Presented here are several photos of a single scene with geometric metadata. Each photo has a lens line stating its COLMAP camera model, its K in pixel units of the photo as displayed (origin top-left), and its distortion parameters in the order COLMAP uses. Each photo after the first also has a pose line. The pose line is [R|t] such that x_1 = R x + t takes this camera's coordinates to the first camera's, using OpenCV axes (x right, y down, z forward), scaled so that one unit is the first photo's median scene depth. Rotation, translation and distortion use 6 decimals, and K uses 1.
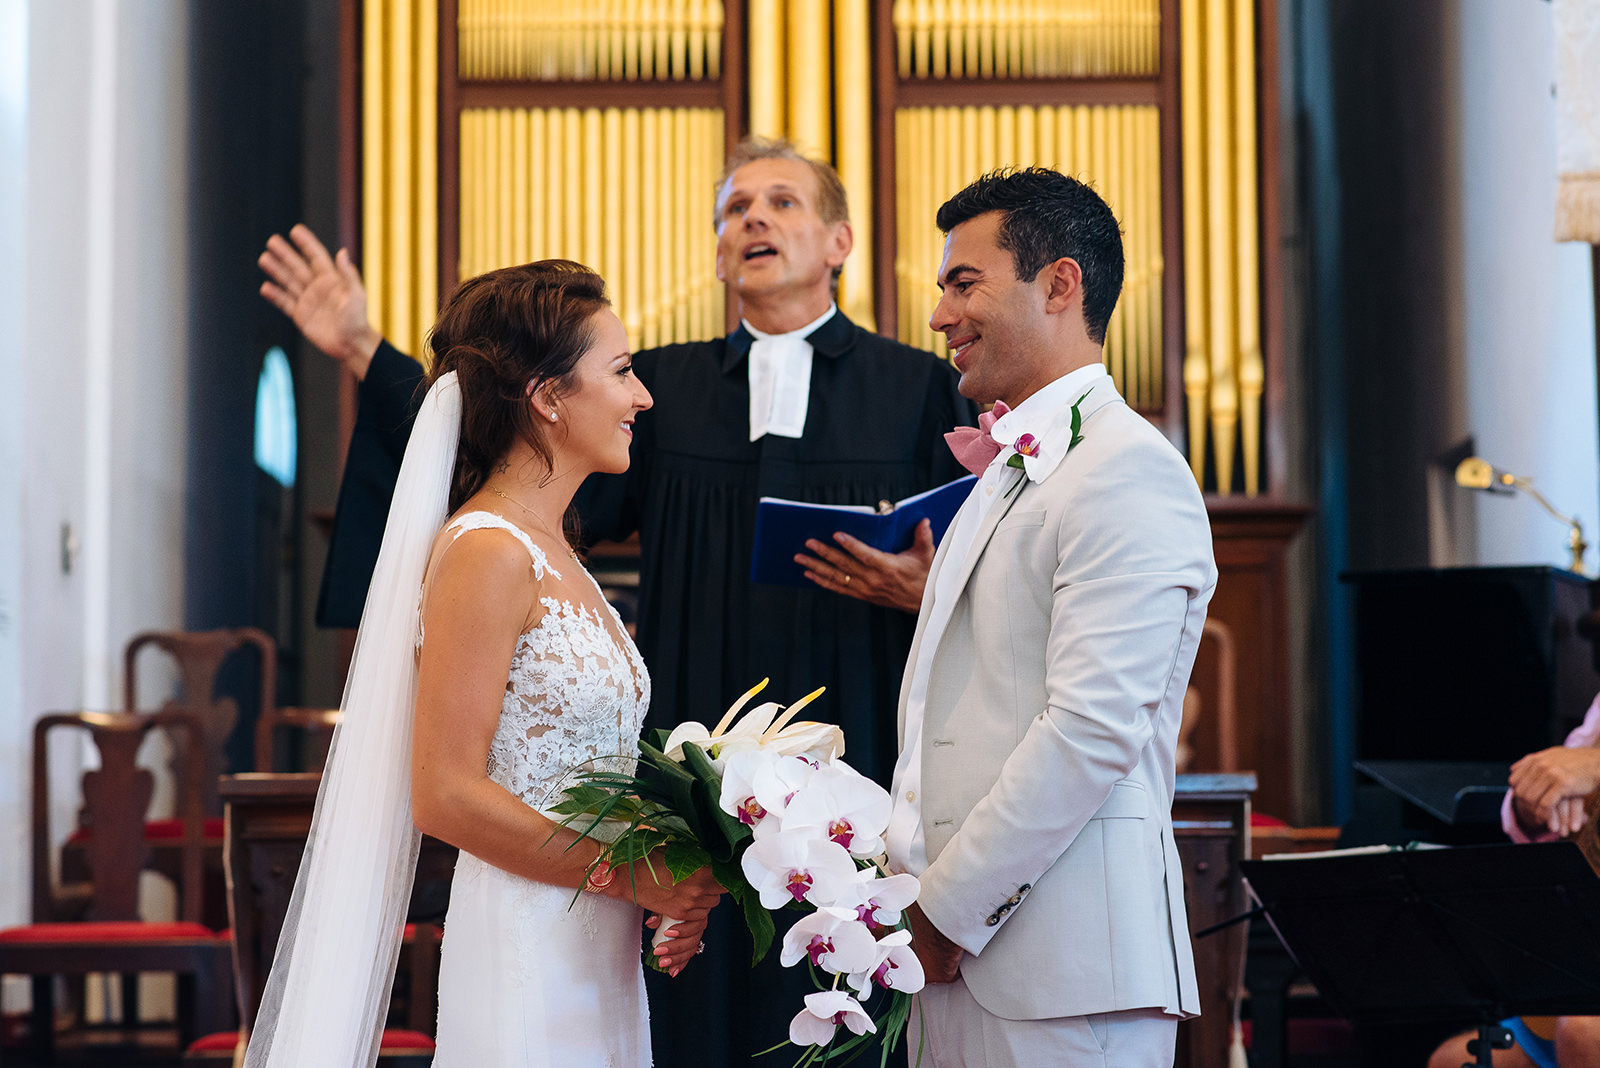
lens RADIAL K [[4054.2, 0, 788.5], [0, 4054.2, 527.1], [0, 0, 1]] dist [0.173942, 0.000000]
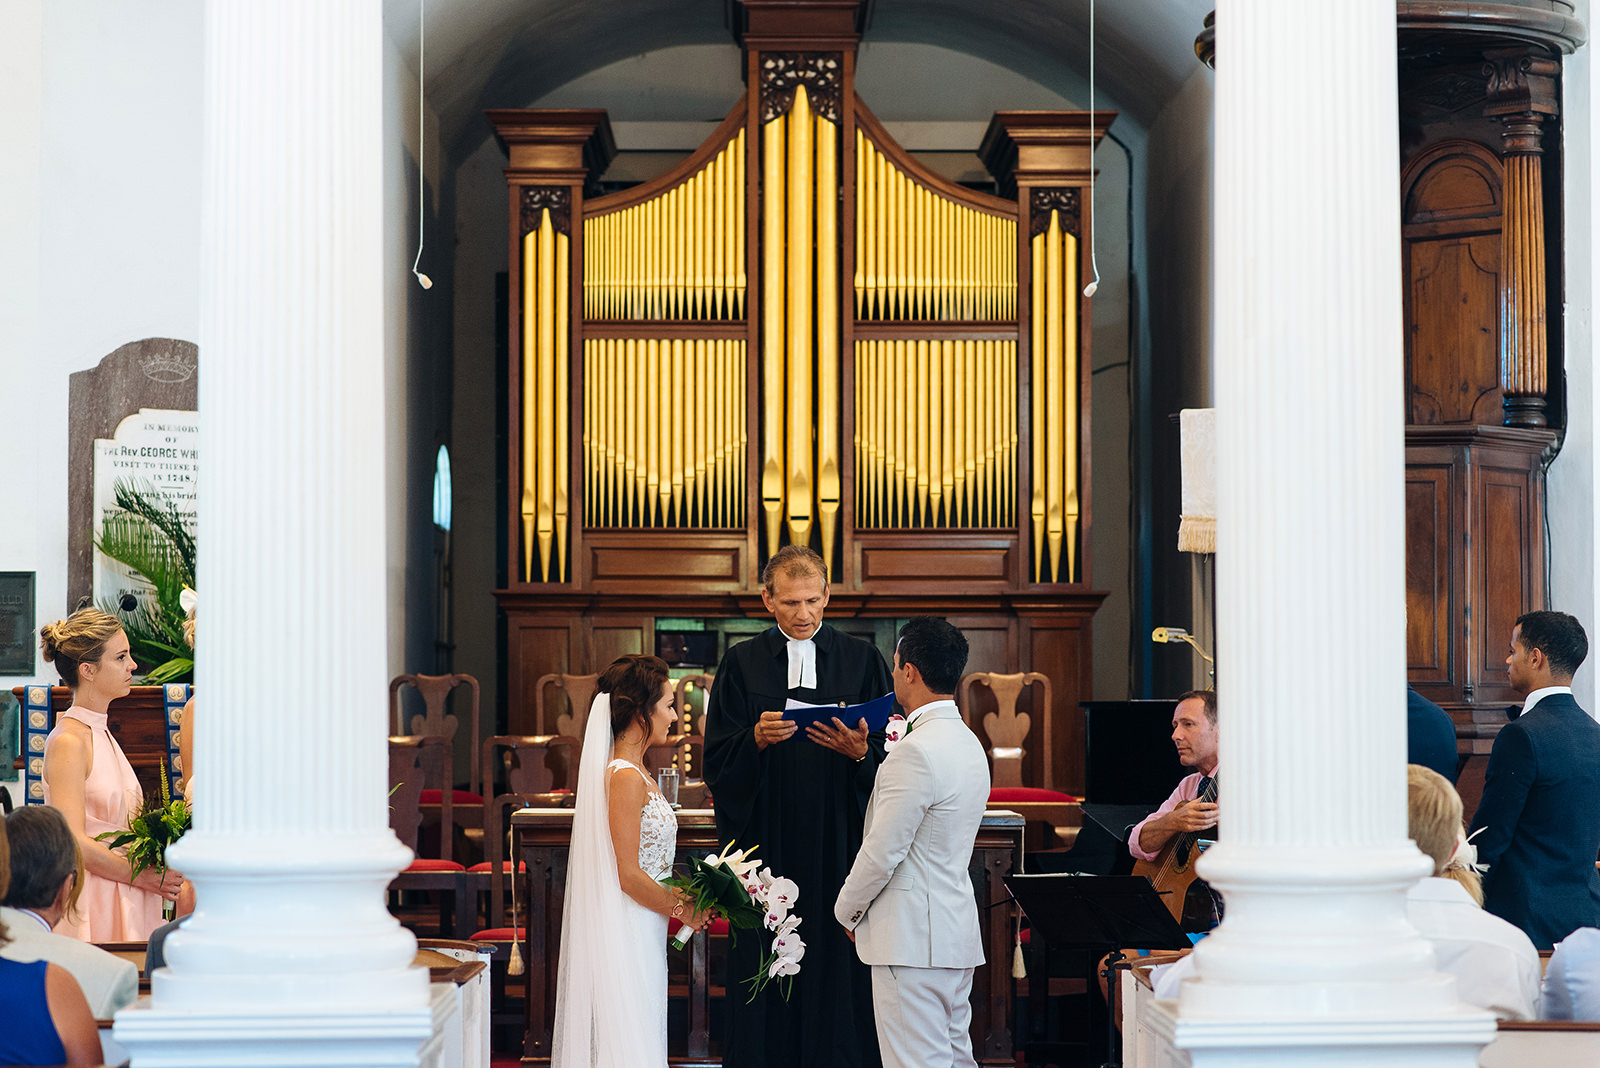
lens RADIAL K [[4054.2, 0, 785.9], [0, 4054.2, 536.3], [0, 0, 1]] dist [0.173942, 0.000000]
pose [[0.999945, 0.008620, 0.005938, -0.009441], [-0.008993, 0.997770, 0.066136, -0.131839], [-0.005354, -0.066185, 0.997793, -0.608536]]
